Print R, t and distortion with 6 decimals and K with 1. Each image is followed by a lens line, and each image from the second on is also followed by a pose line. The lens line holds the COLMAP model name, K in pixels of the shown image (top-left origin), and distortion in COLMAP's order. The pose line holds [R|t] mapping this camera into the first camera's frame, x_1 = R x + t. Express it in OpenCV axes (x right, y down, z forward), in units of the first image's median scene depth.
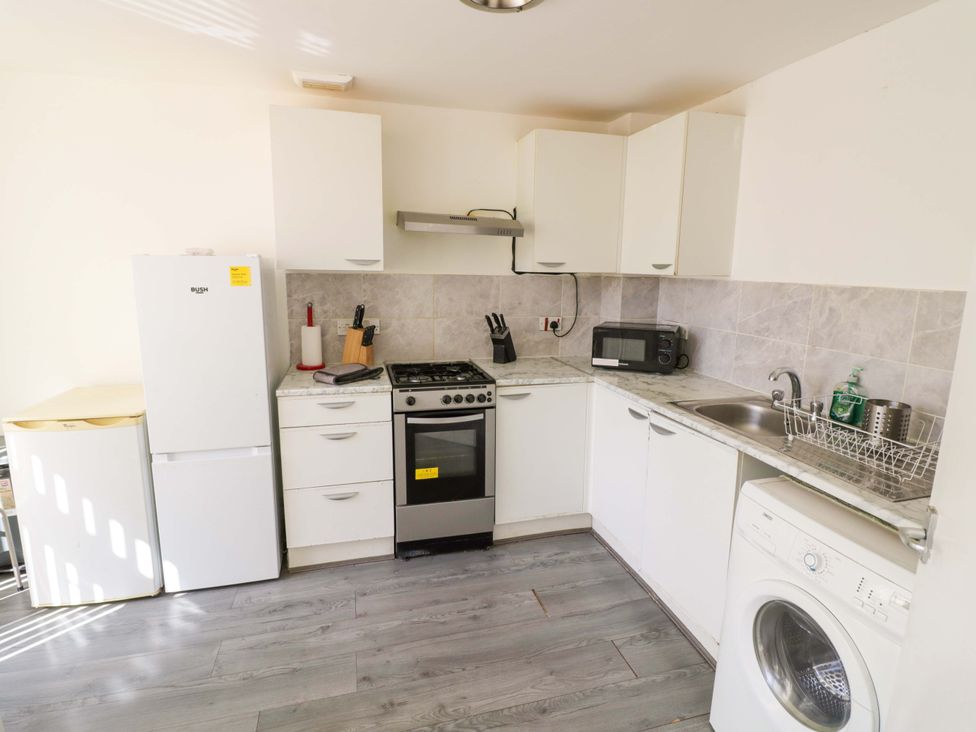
lens RADIAL K [[511.8, 0, 487.1], [0, 511.8, 356.3], [0, 0, 1]] dist [-0.001413, -0.010833]
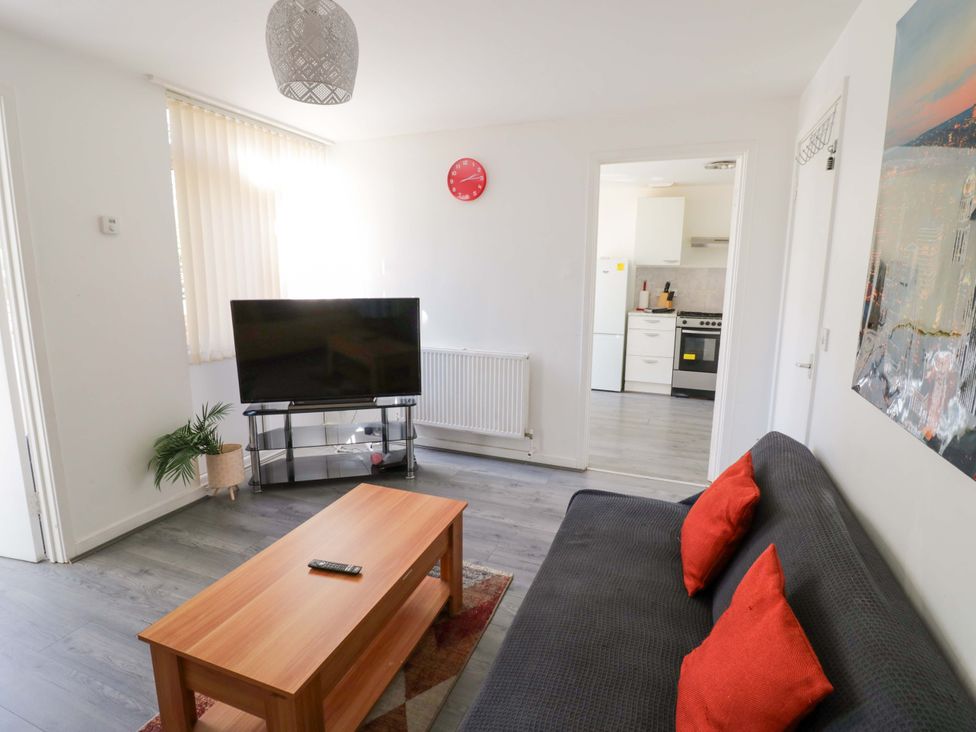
lens RADIAL K [[511.8, 0, 487.1], [0, 511.8, 356.3], [0, 0, 1]] dist [-0.001413, -0.010833]
pose [[0.808702, 0.094505, -0.580577, 0.453112], [-0.099125, 0.994789, 0.023854, 0.258253], [0.579806, 0.038259, 0.813856, -1.290579]]
